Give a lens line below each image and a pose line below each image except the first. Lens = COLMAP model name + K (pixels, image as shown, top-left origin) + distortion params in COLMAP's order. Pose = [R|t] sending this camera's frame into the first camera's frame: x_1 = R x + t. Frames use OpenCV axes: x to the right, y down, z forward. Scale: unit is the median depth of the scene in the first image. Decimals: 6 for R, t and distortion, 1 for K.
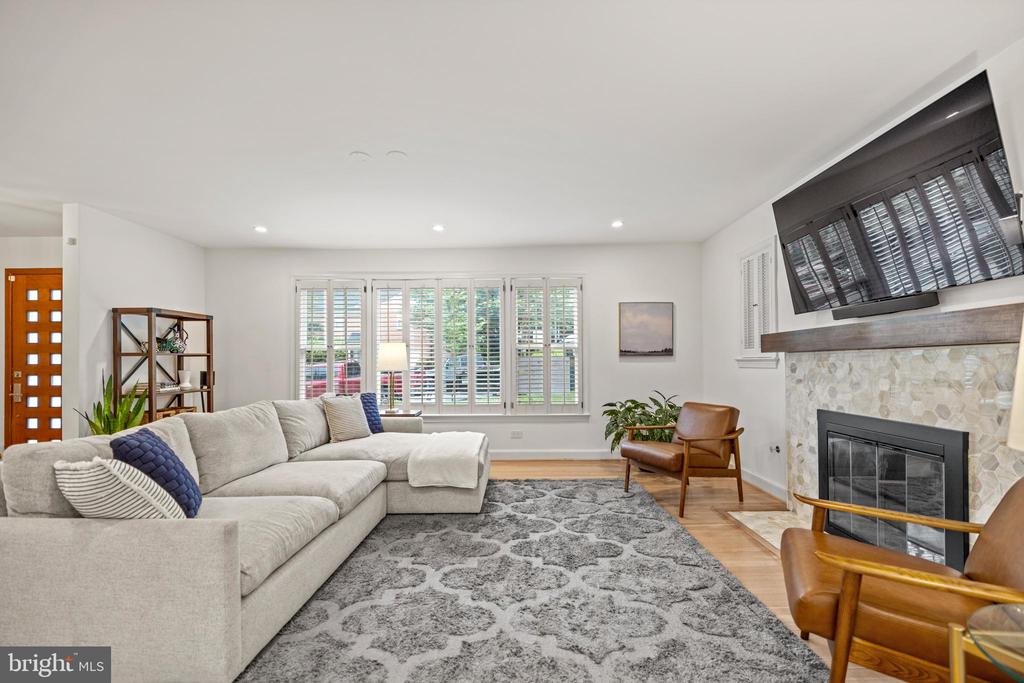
lens RADIAL K [[434.0, 0, 508.1], [0, 434.0, 359.4], [0, 0, 1]] dist [0.000112, -0.000214]
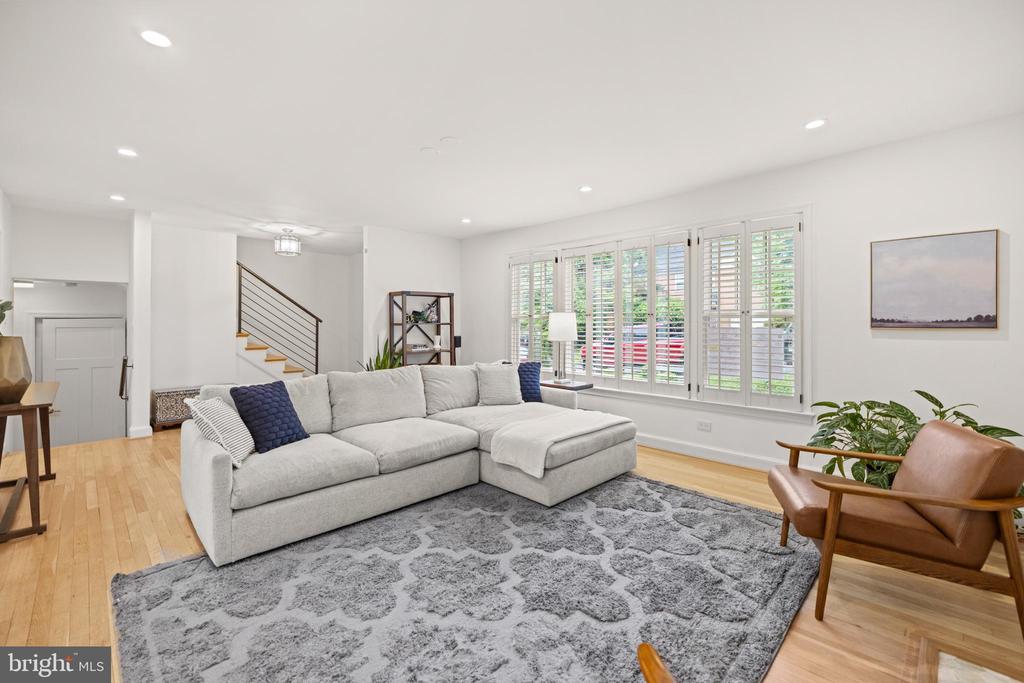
lens RADIAL K [[434.0, 0, 513.6], [0, 434.0, 324.8], [0, 0, 1]] dist [0.000112, -0.000214]
pose [[0.717714, 0.006375, -0.696309, 0.445223], [0.002984, 0.999921, 0.012230, -0.029554], [0.696331, -0.010855, 0.717638, 0.274094]]
